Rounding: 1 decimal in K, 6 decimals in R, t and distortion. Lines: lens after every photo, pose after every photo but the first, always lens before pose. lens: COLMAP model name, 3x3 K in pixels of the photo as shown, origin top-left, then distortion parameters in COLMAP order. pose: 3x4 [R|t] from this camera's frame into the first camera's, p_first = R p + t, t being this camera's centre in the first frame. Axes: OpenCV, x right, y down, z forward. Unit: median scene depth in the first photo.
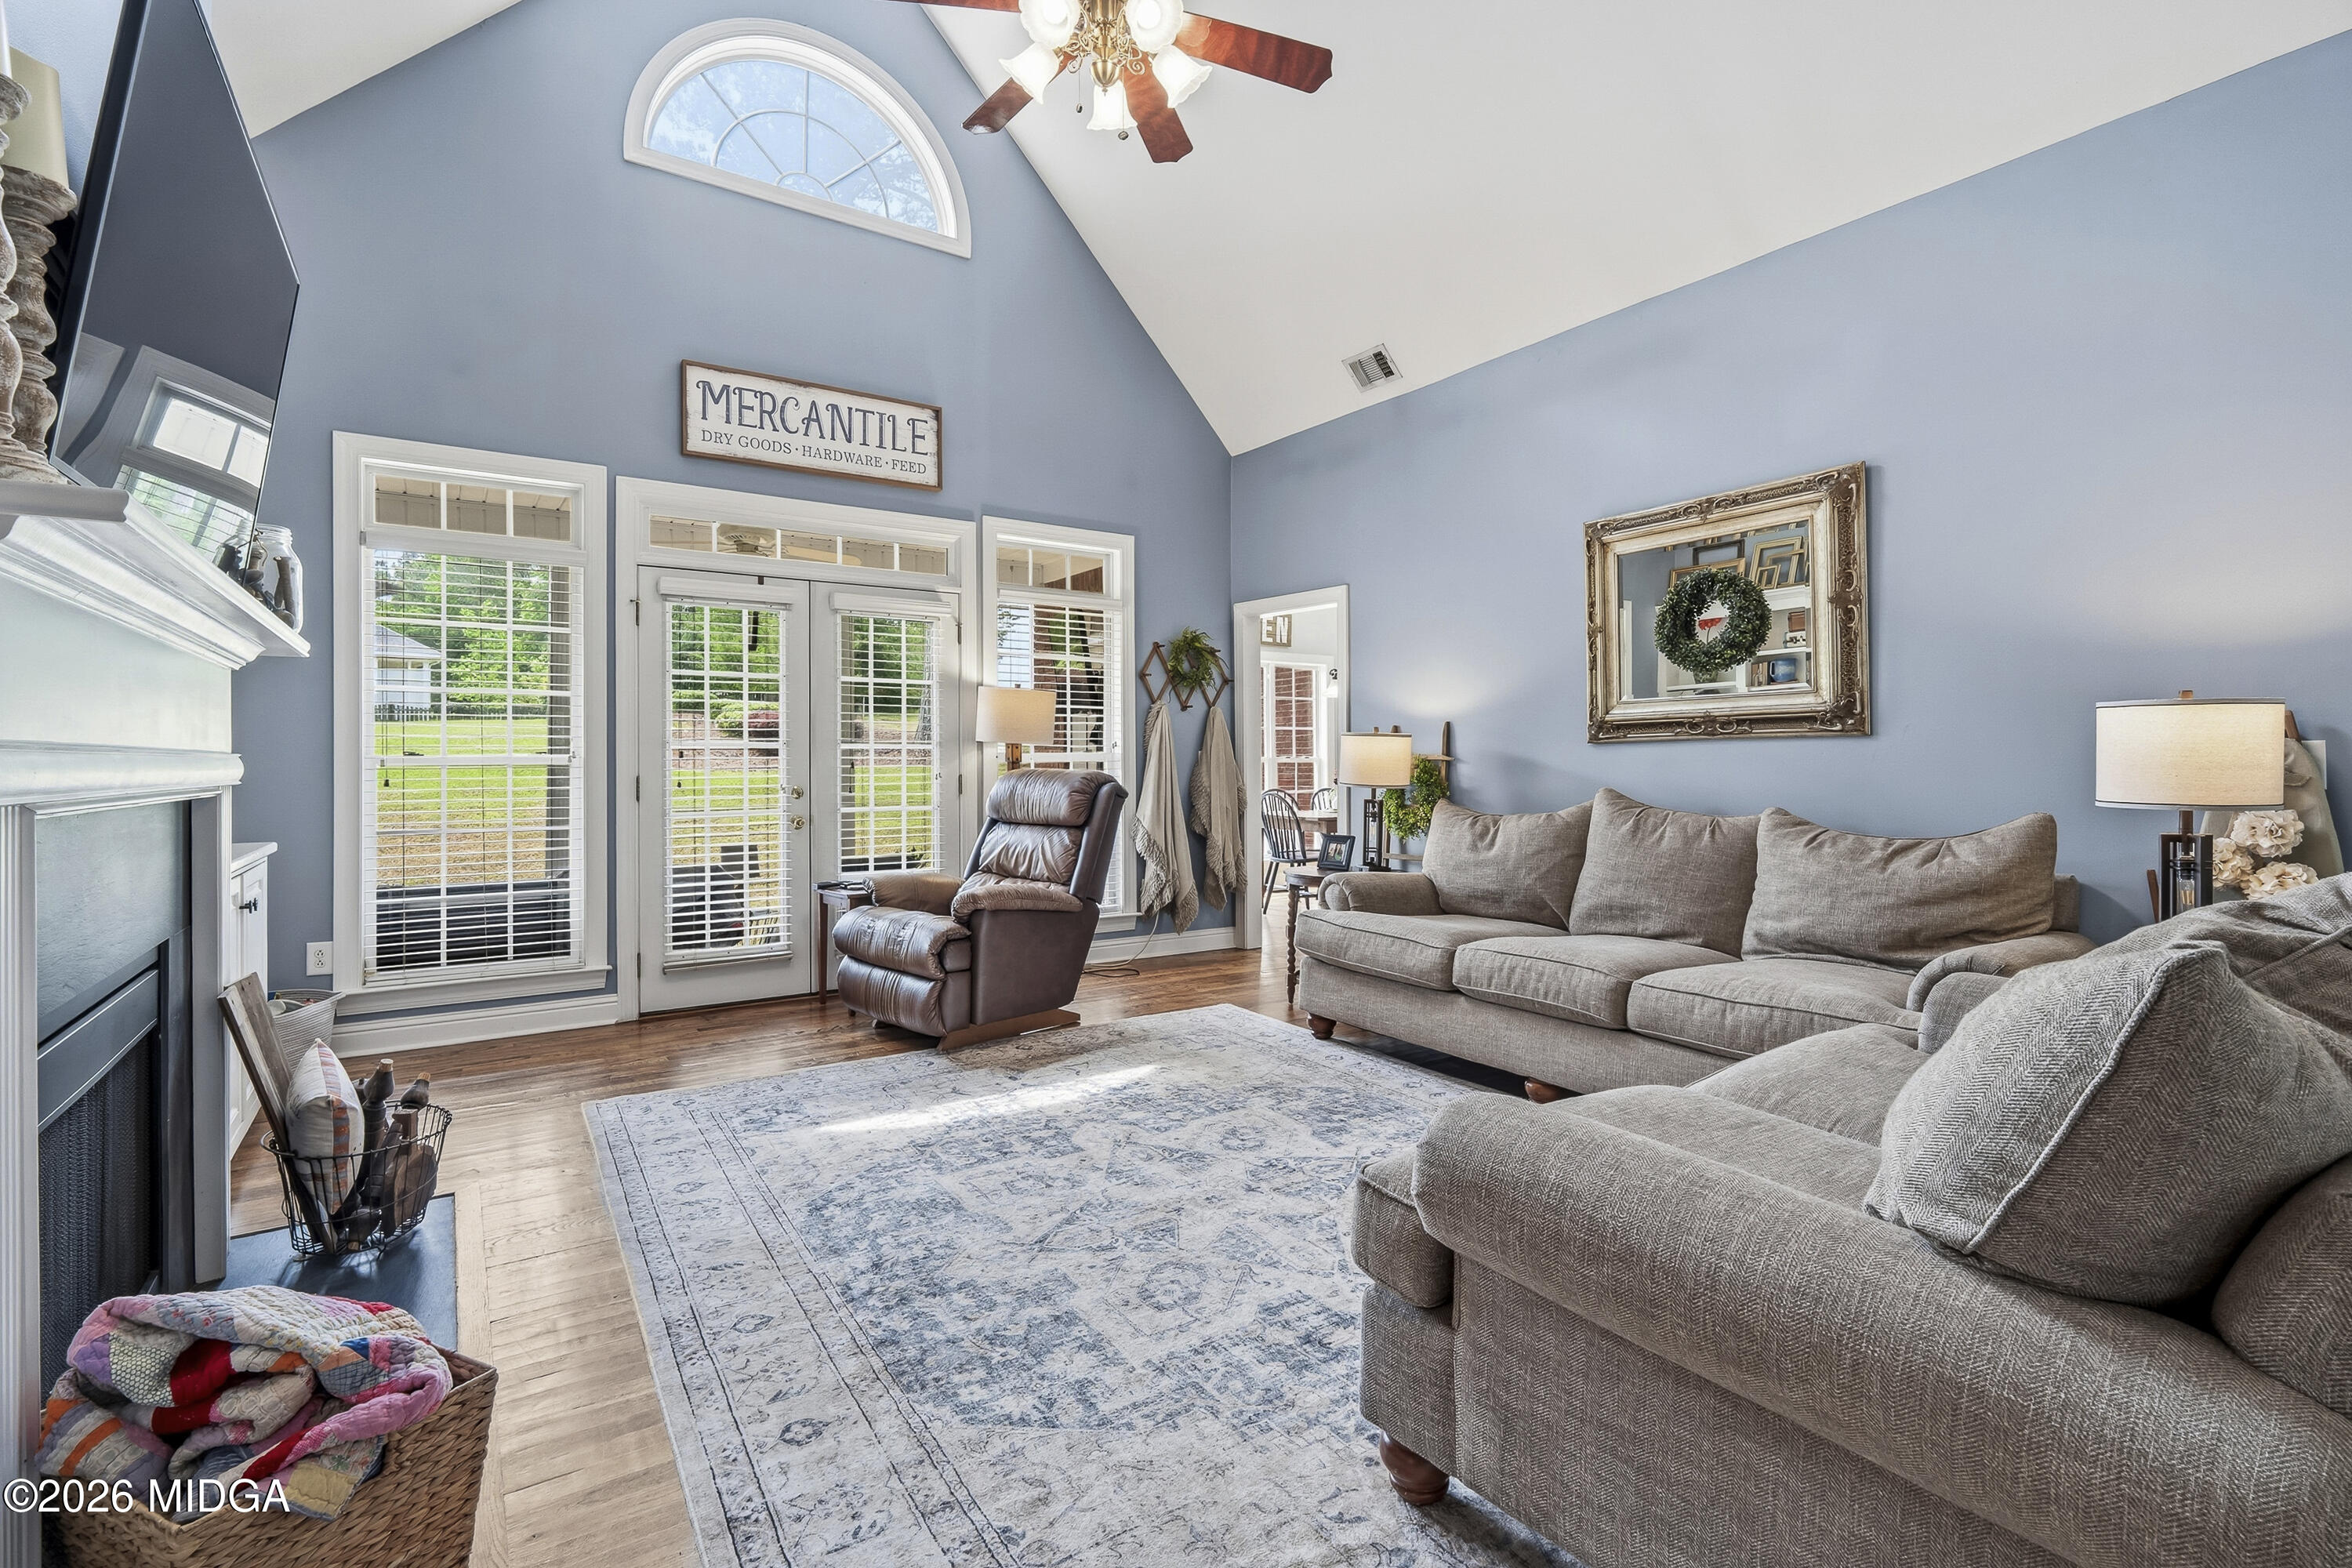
lens RADIAL K [[1076.9, 0, 1176.2], [0, 1076.9, 765.3], [0, 0, 1]] dist [-0.013427, 0.000413]
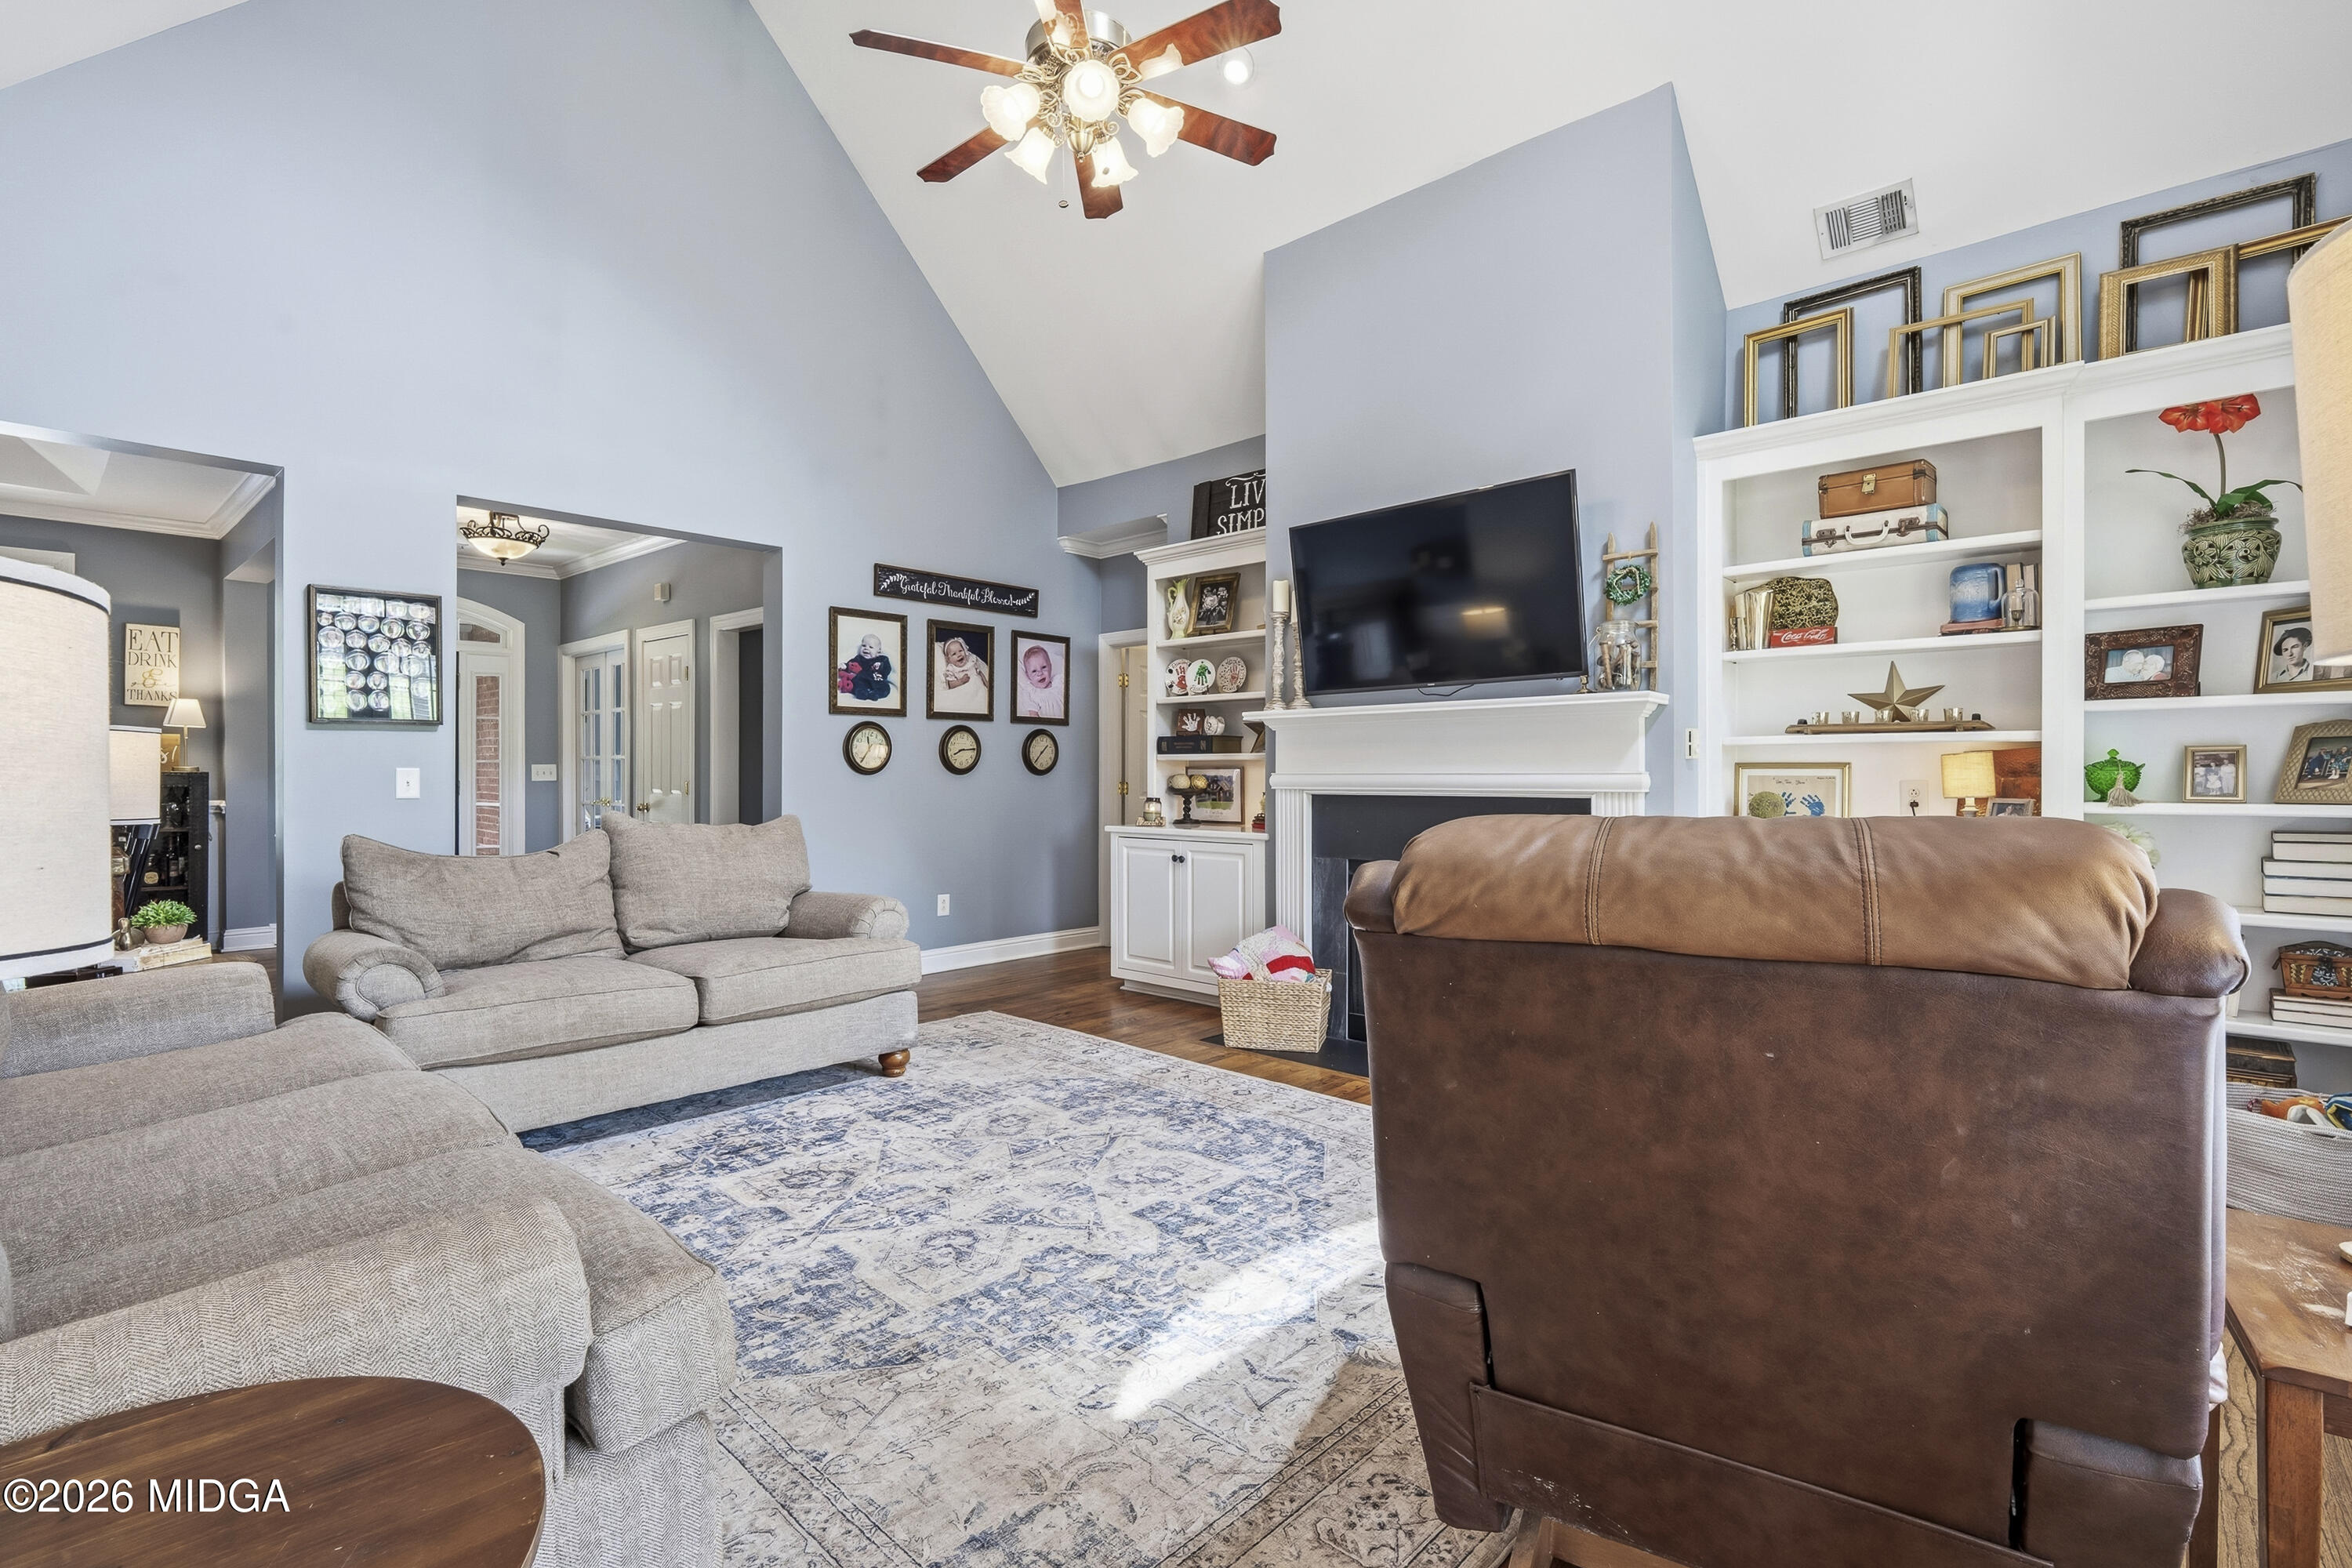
lens RADIAL K [[1058.4, 0, 1168.6], [0, 1058.4, 772.7], [0, 0, 1]] dist [-0.012440, 0.001266]
pose [[-0.975351, 0.002663, -0.220641, 0.076194], [0.002623, 0.999996, 0.000475, -0.009197], [0.220641, -0.000116, -0.975355, 1.846812]]
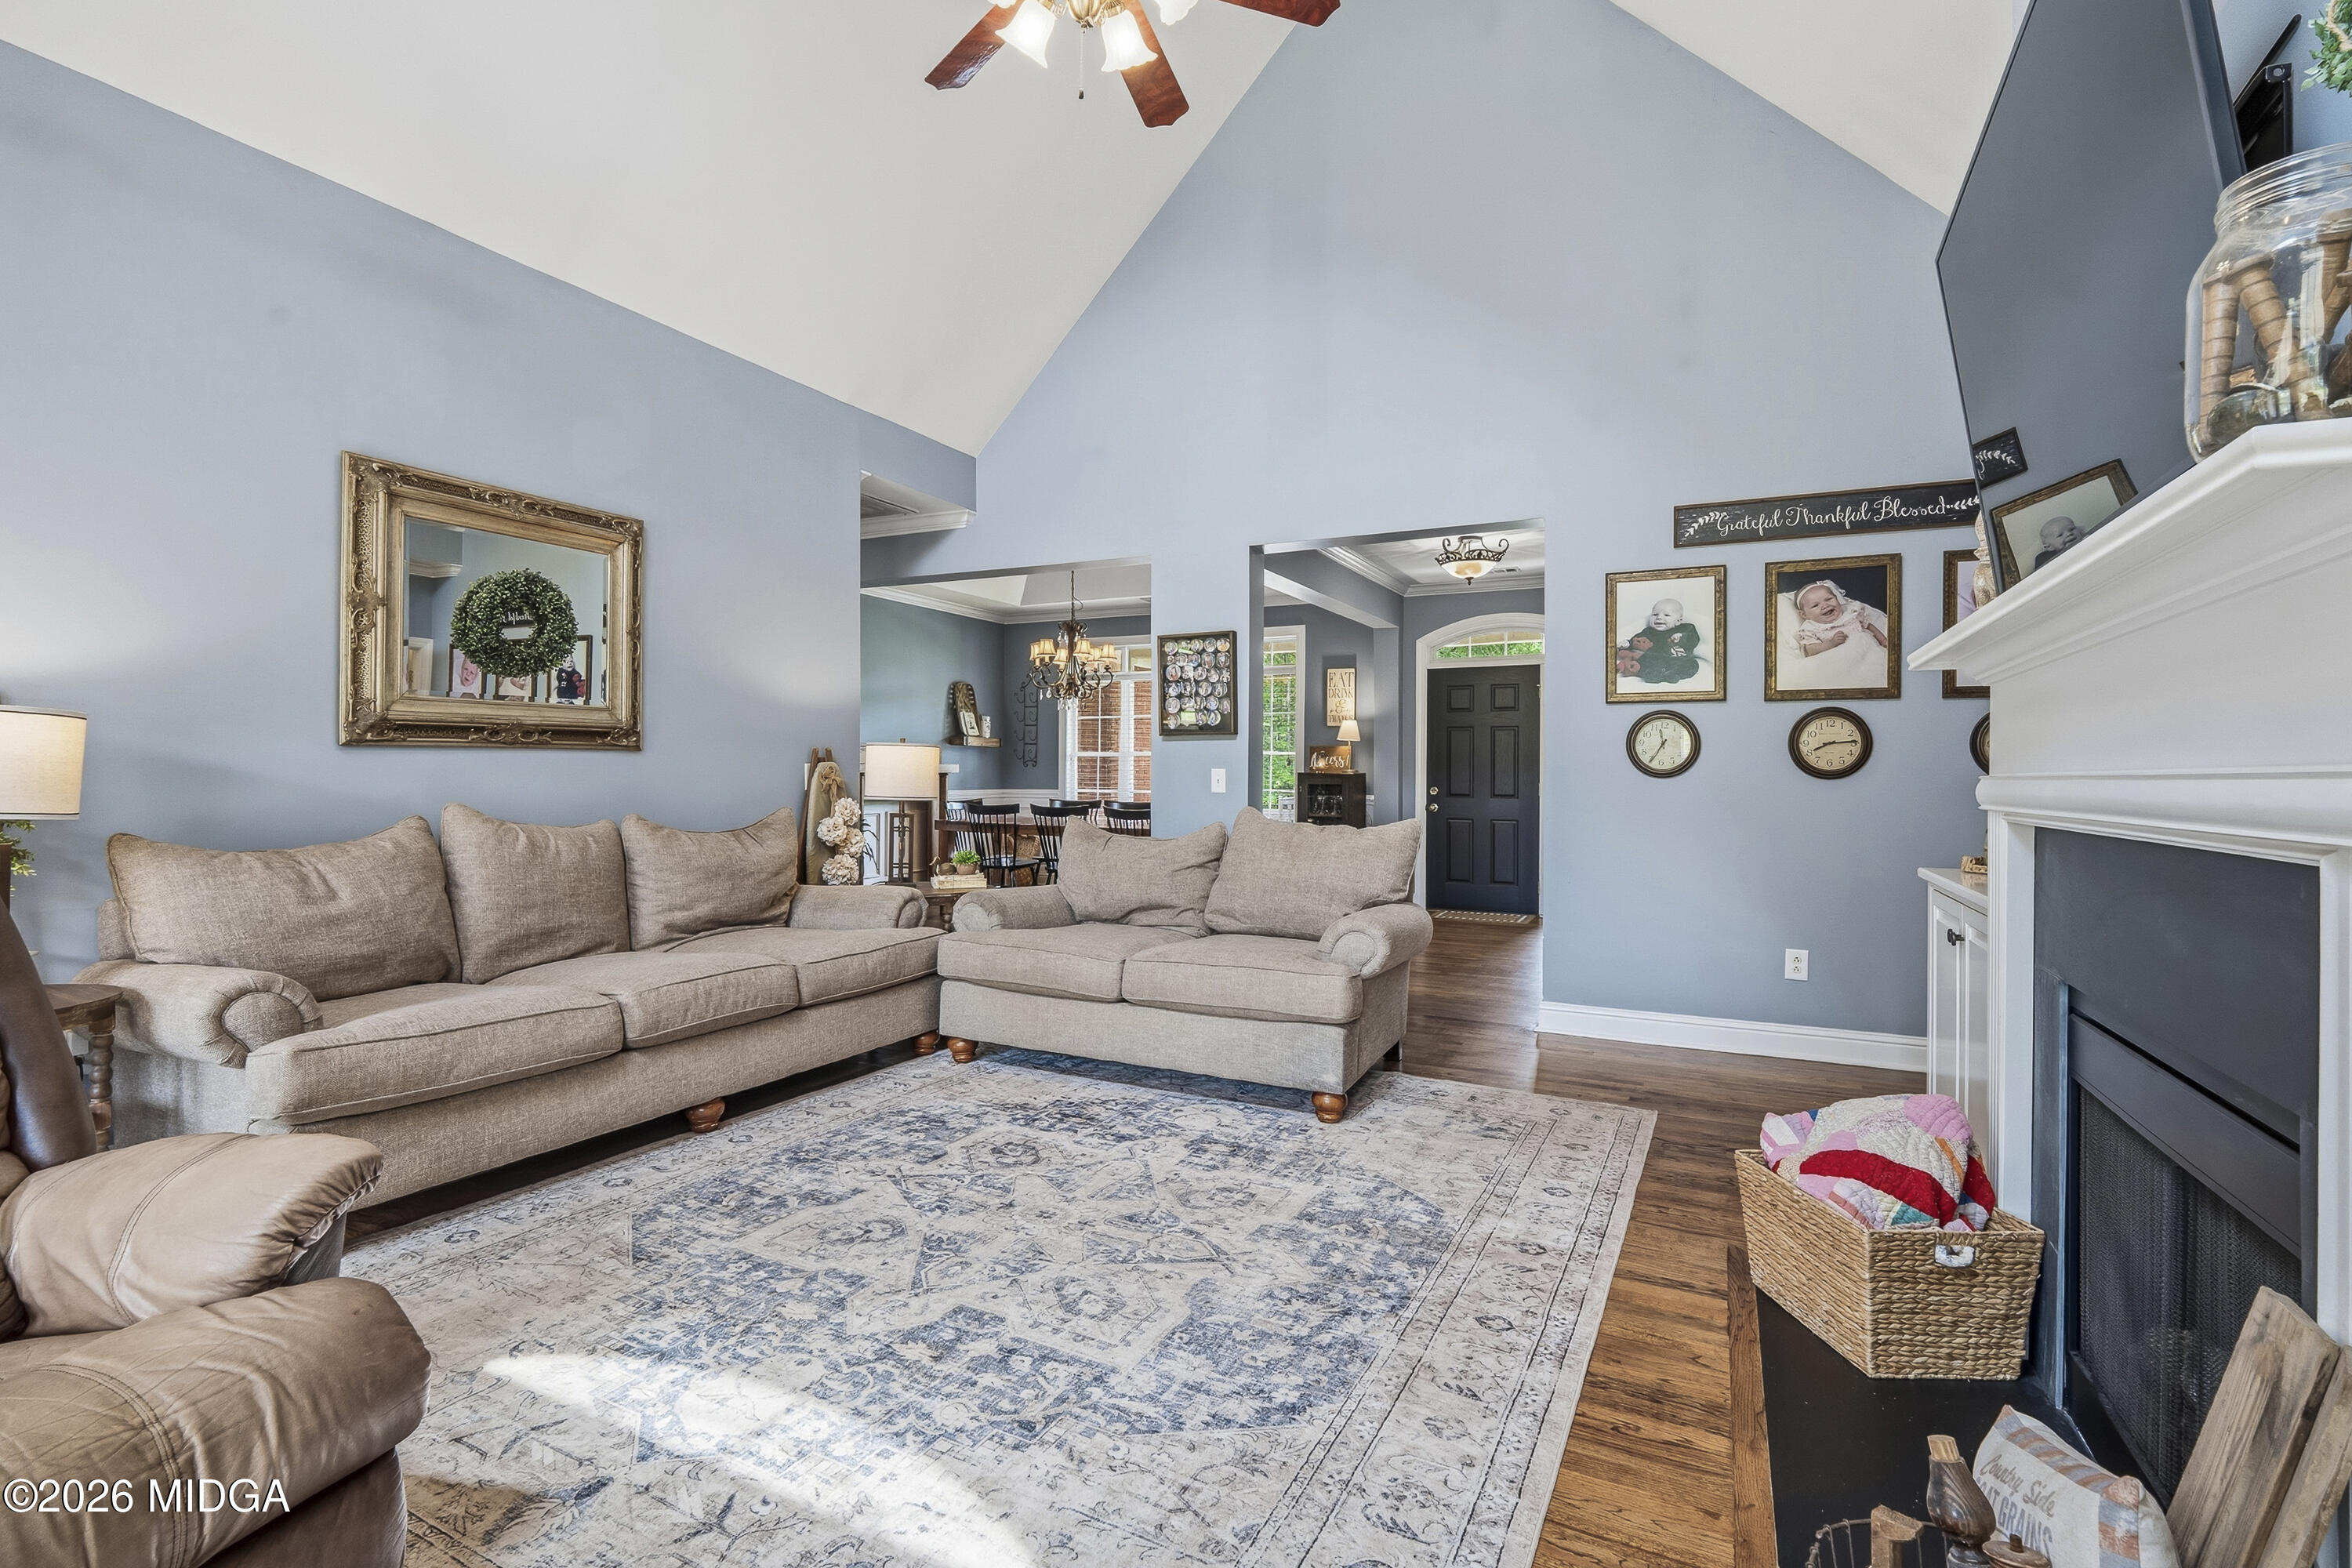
lens RADIAL K [[1076.9, 0, 1176.2], [0, 1076.9, 765.3], [0, 0, 1]] dist [-0.013427, 0.000413]
pose [[-0.488391, 0.006470, 0.872601, -0.790645], [-0.006317, 0.999920, -0.010950, -0.002927], [-0.872602, -0.010860, -0.488311, 1.221134]]
